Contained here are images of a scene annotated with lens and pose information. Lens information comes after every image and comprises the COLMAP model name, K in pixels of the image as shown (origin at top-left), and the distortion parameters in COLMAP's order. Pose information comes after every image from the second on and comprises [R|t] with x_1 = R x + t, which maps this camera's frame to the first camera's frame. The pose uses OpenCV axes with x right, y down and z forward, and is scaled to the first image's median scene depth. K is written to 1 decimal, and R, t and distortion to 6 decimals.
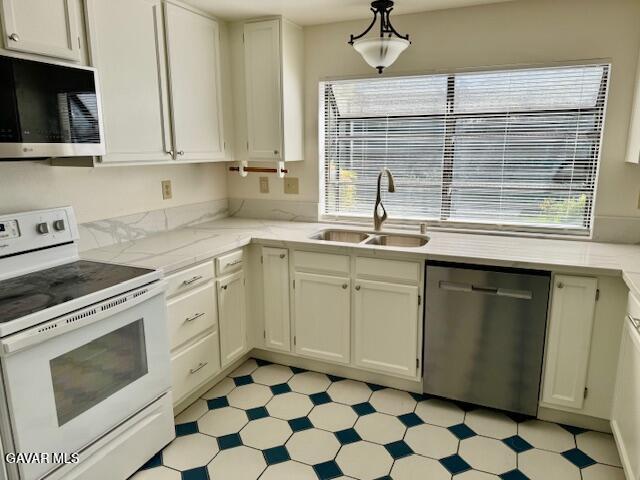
lens RADIAL K [[446.5, 0, 320.0], [0, 446.5, 240.0], [0, 0, 1]] dist [0.136638, -0.233384]
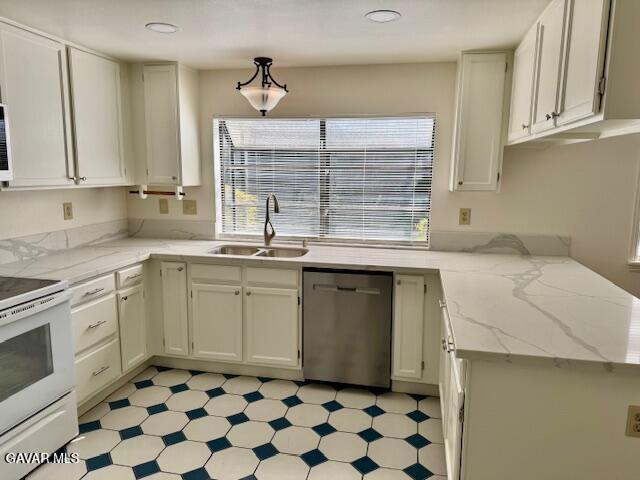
lens RADIAL K [[451.2, 0, 321.6], [0, 451.2, 238.4], [0, 0, 1]] dist [0.076631, -0.098650]
pose [[0.979584, -0.014663, 0.200501, 0.037326], [0.025712, 0.998284, -0.052612, 0.028516], [-0.199385, 0.056693, 0.978280, -0.199150]]
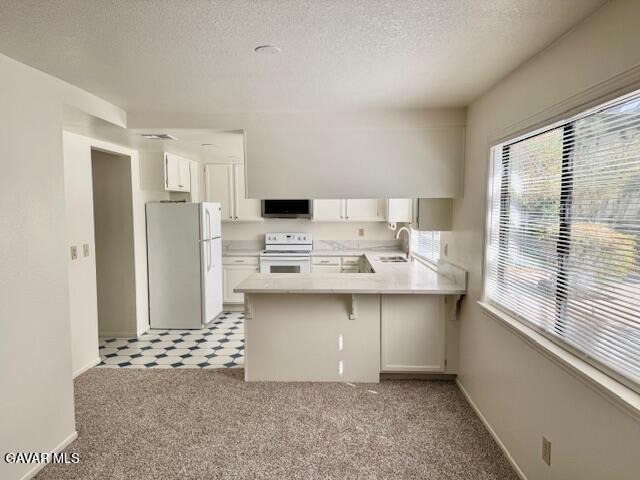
lens RADIAL K [[451.2, 0, 321.6], [0, 451.2, 238.4], [0, 0, 1]] dist [0.076631, -0.098650]
pose [[0.356752, 0.062040, -0.932137, 2.059357], [-0.190072, 0.981742, -0.007404, -0.024197], [0.914659, 0.179814, 0.362030, -0.070406]]
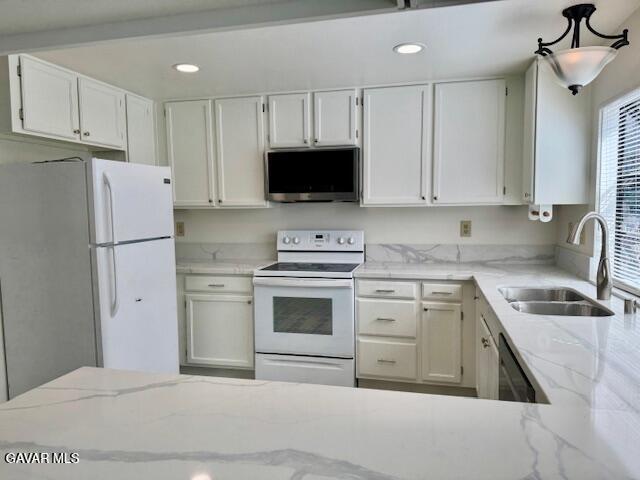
lens RADIAL K [[451.2, 0, 321.6], [0, 451.2, 238.4], [0, 0, 1]] dist [0.076631, -0.098650]
pose [[0.154832, 0.070384, -0.985430, 0.867386], [-0.189590, 0.981037, 0.040282, -0.070270], [0.969579, 0.180590, 0.165240, 0.497457]]
